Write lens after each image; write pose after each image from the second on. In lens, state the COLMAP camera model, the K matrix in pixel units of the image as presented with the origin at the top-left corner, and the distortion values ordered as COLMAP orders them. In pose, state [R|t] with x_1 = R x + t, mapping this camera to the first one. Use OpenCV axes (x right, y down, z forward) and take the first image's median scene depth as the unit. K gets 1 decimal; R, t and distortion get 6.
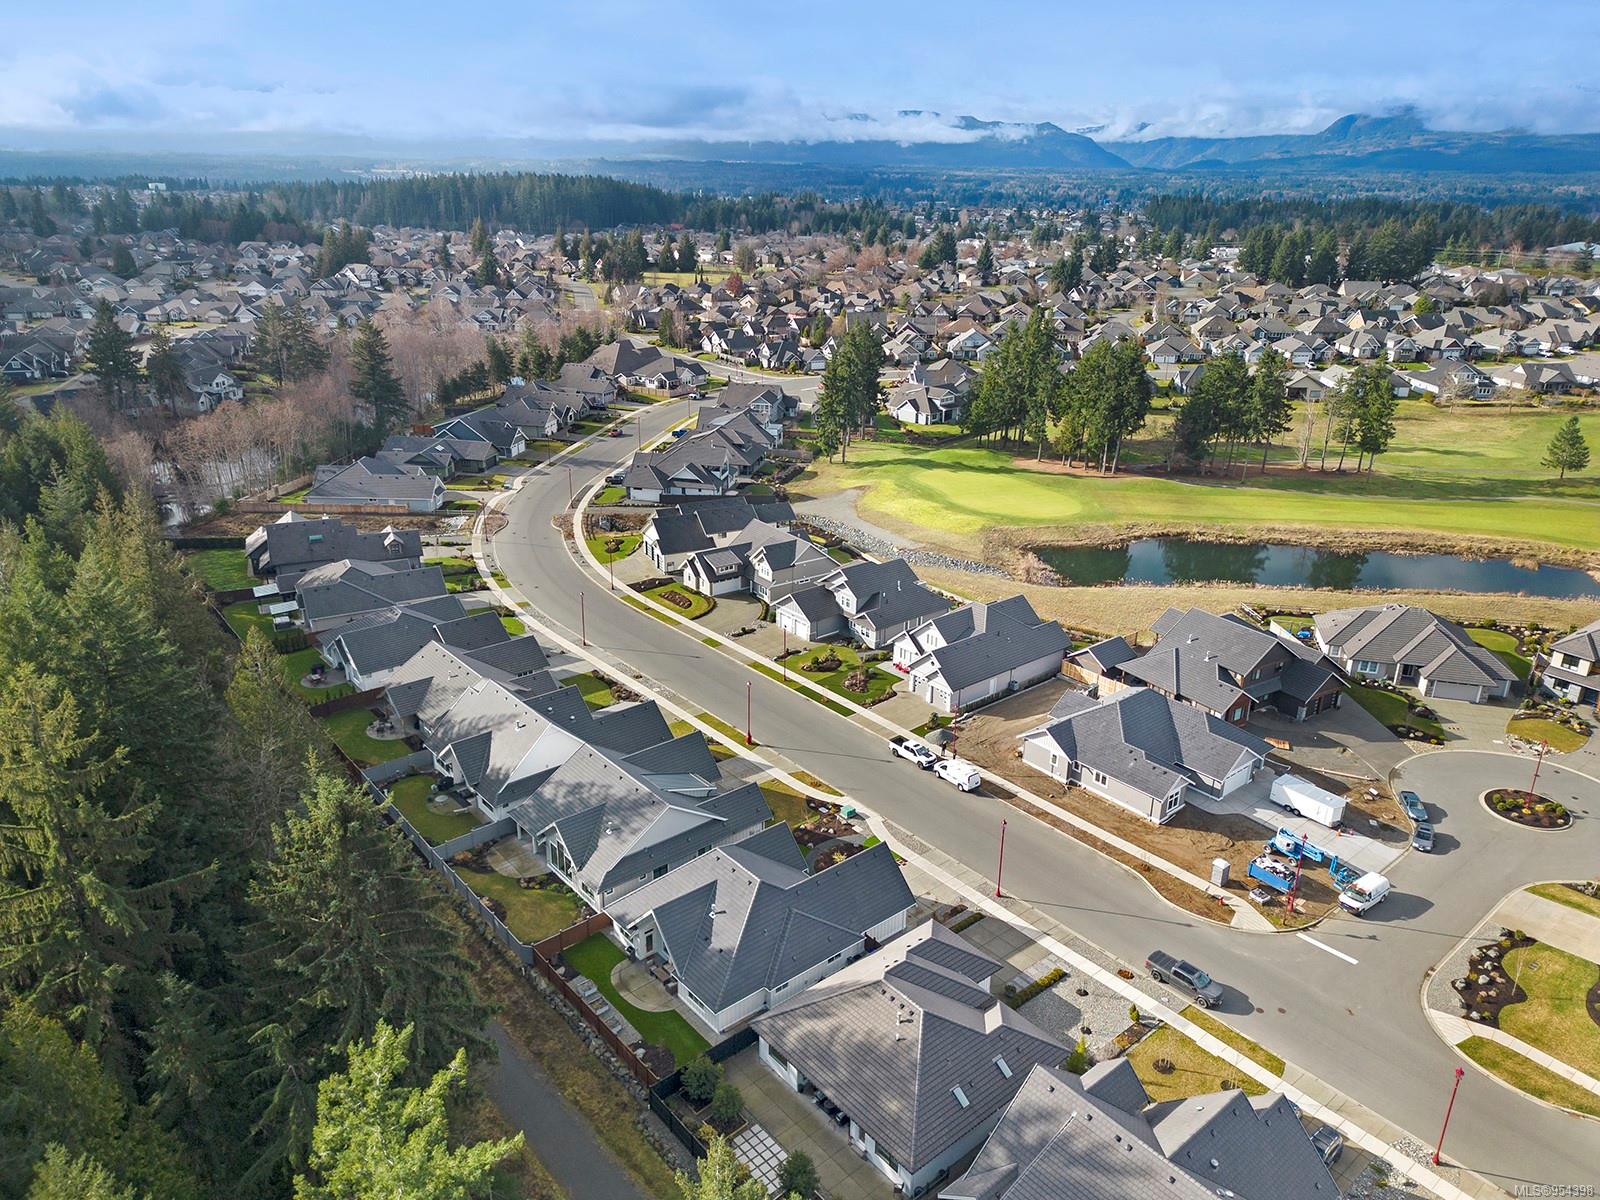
lens RADIAL K [[1115.9, 0, 800.0], [0, 1115.9, 600.0], [0, 0, 1]] dist [0.081494, -0.089093]
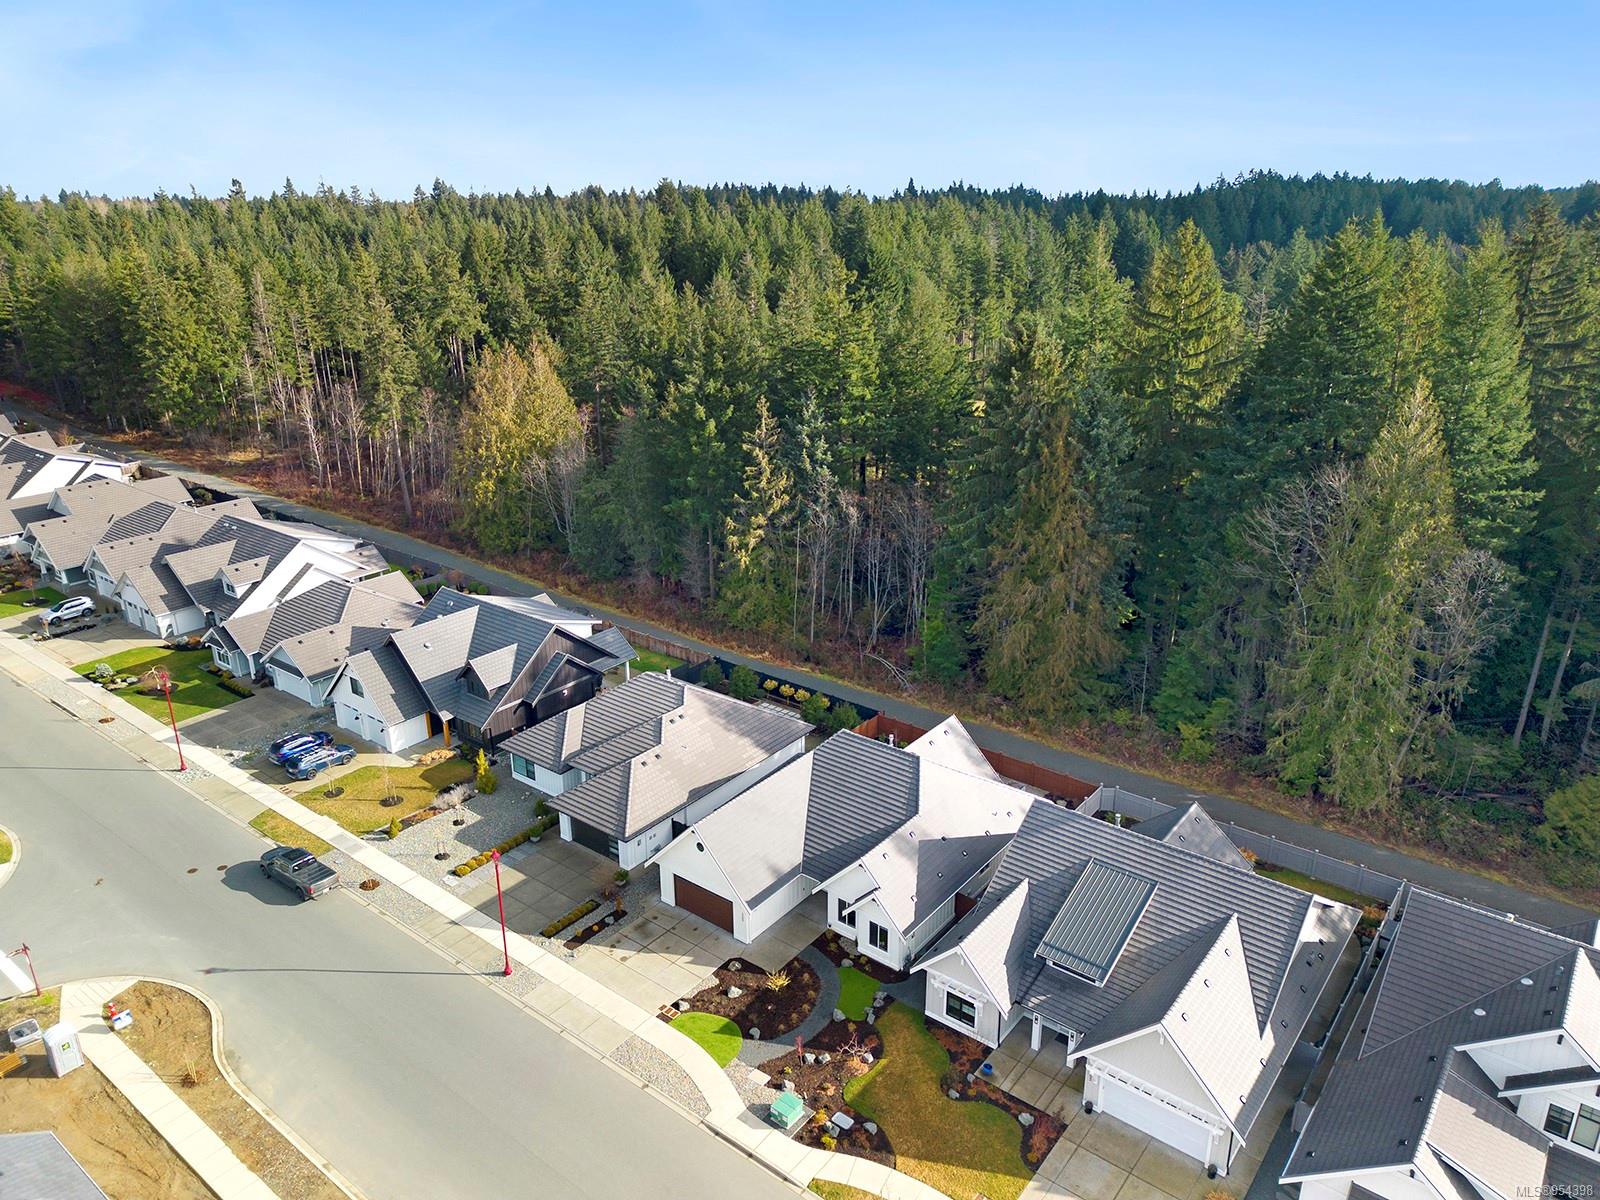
lens RADIAL K [[1121.7, 0, 800.0], [0, 1121.7, 600.0], [0, 0, 1]] dist [0.049435, -0.000959]
pose [[-0.979066, 0.058448, -0.194973, 0.077743], [-0.085508, 0.751160, 0.654559, -0.181232], [0.184713, 0.657528, -0.730437, 0.806481]]
